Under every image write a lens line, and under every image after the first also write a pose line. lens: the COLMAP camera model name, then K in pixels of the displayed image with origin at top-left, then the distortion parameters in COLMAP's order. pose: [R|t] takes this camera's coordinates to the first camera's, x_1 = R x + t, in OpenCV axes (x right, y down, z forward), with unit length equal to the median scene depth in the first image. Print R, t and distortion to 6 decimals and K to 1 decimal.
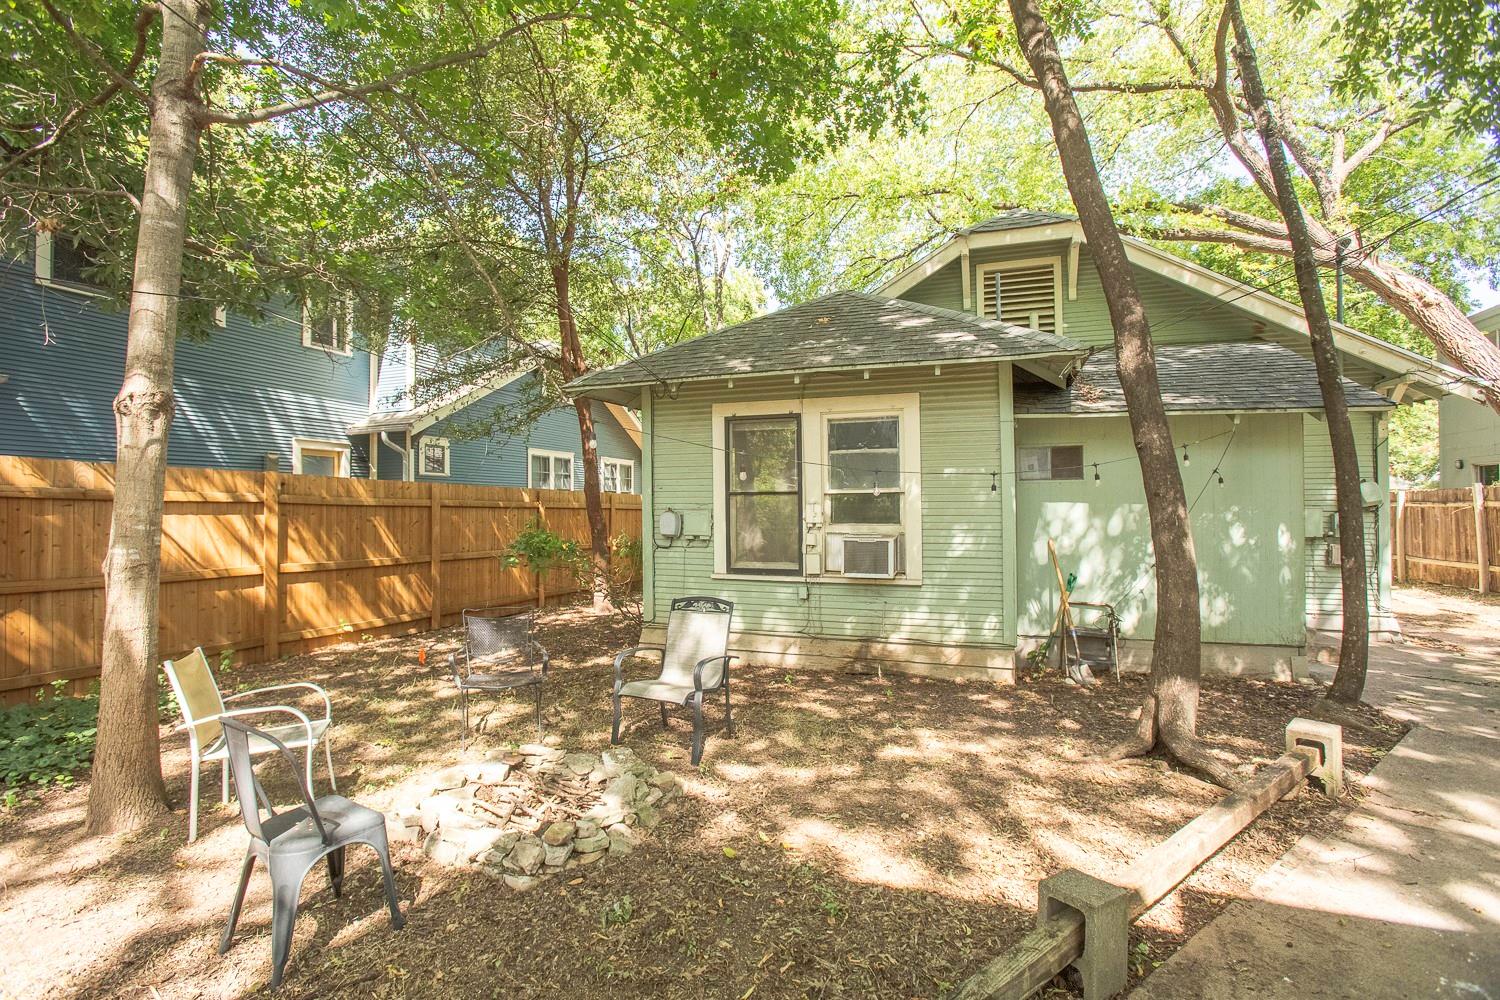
lens RADIAL K [[705.4, 0, 750.0], [0, 705.4, 500.0], [0, 0, 1]] dist [-0.000439, 0.000074]
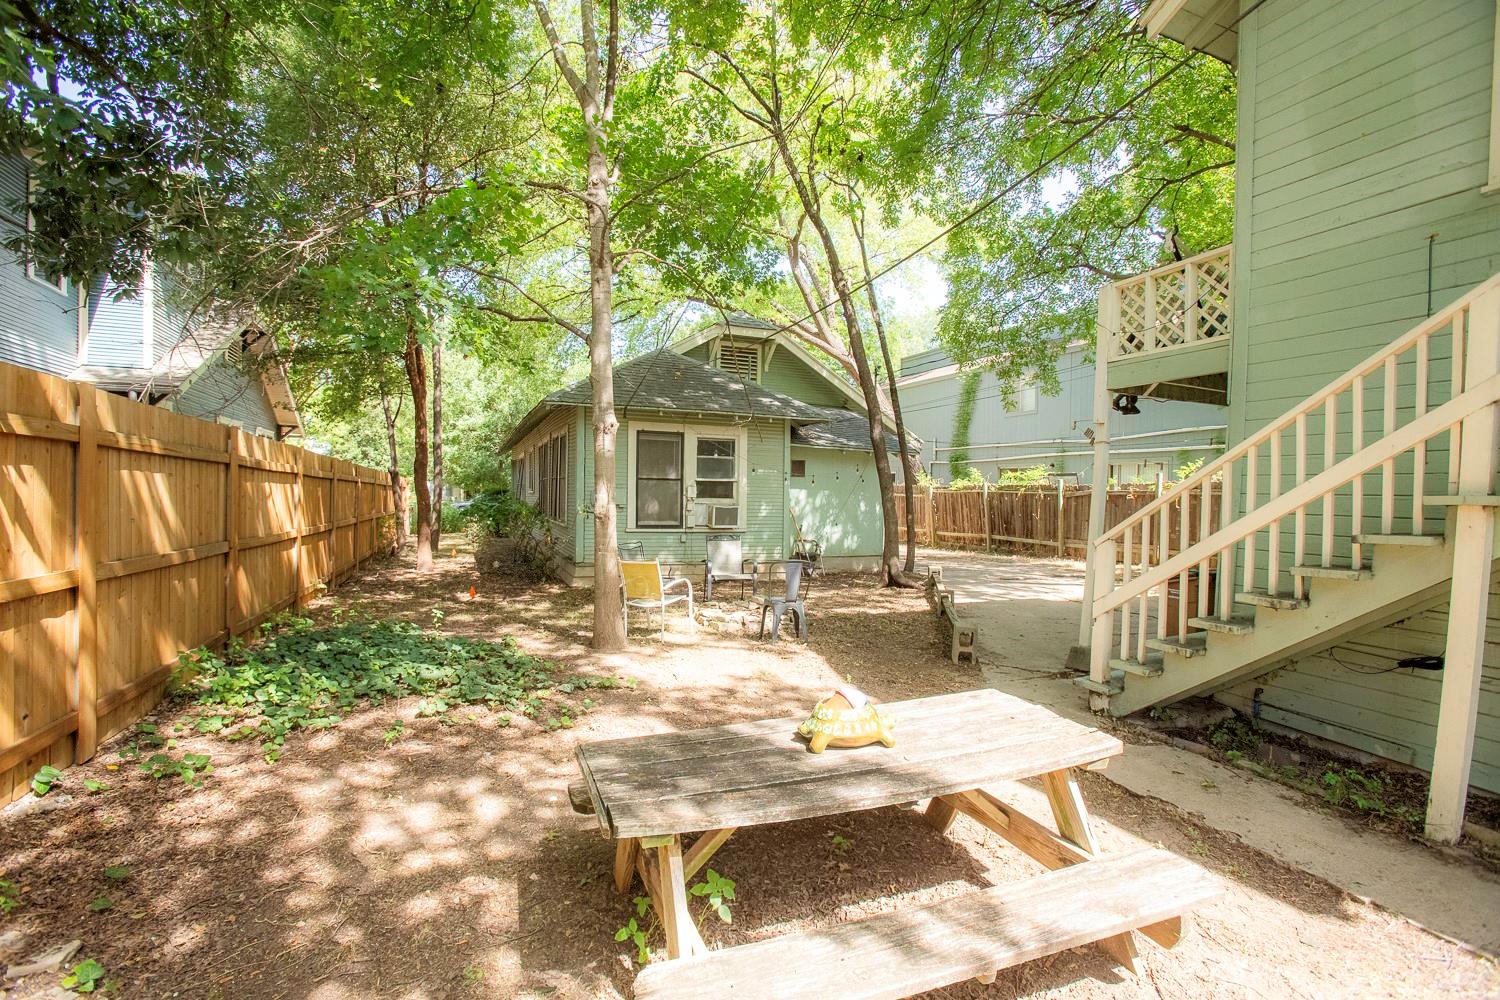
lens RADIAL K [[690.5, 0, 750.0], [0, 690.5, 500.0], [0, 0, 1]] dist [0.001343, 0.000527]
pose [[0.755040, 0.010917, 0.655588, -0.899927], [-0.033593, 0.999192, 0.022050, -0.003227], [-0.654818, -0.038672, 0.754796, -0.356091]]
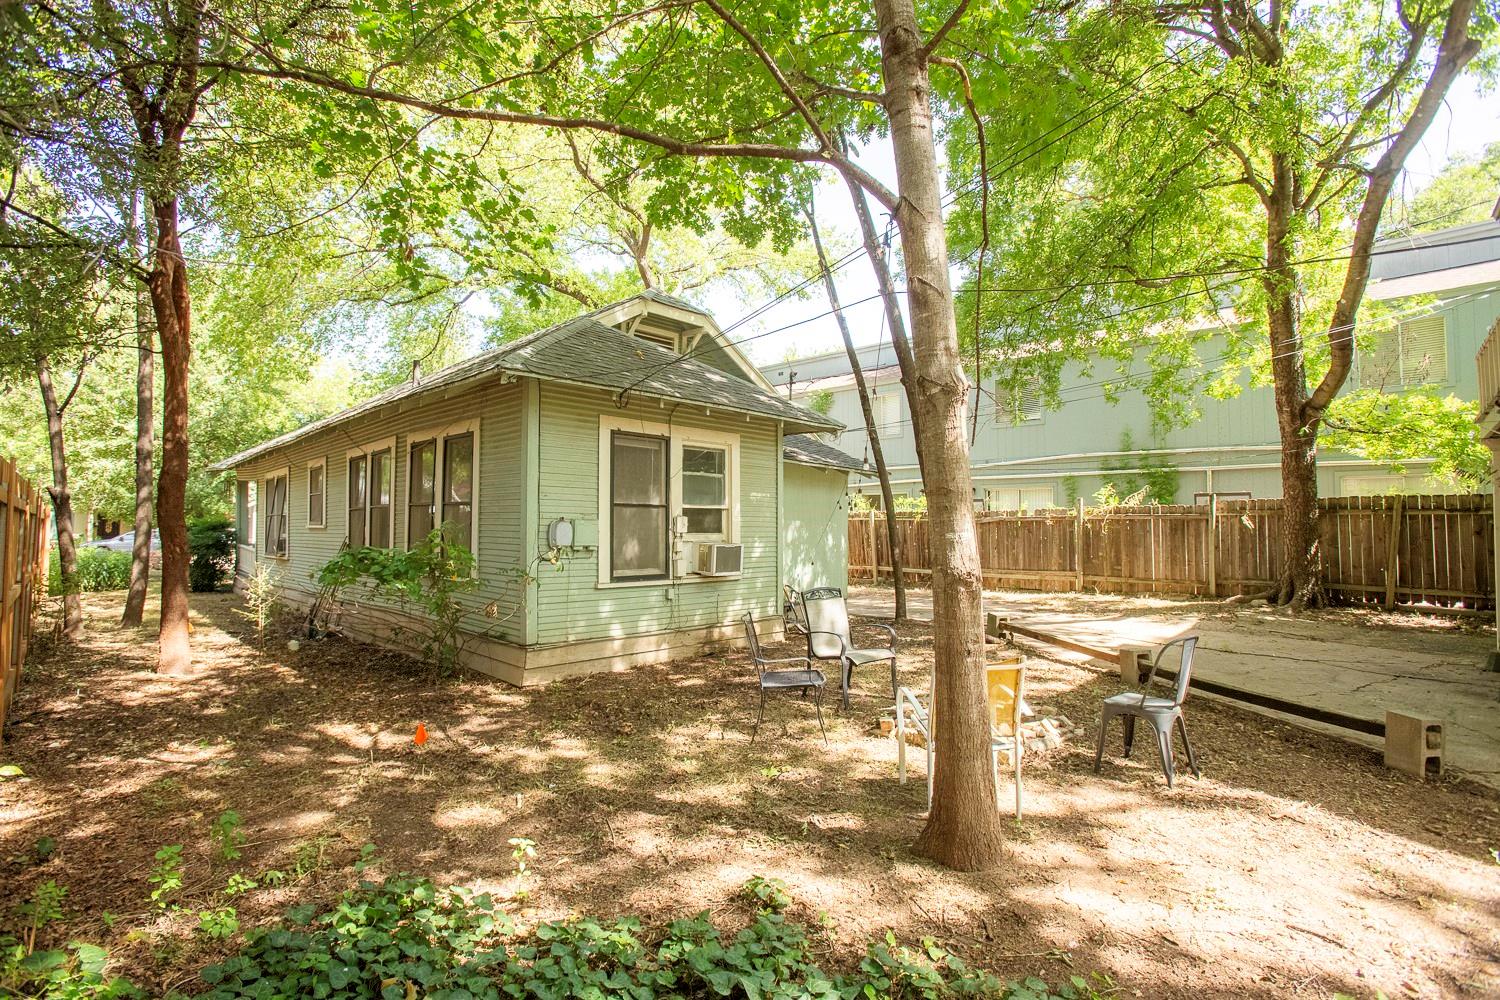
lens RADIAL K [[693.0, 0, 731.9], [0, 693.0, 495.6], [0, 0, 1]] dist [-0.001563, 0.000597]
pose [[0.449492, 0.043990, 0.892201, -0.894764], [-0.023039, 0.999025, -0.037650, 0.012594], [-0.892987, -0.003632, 0.450067, 0.411975]]
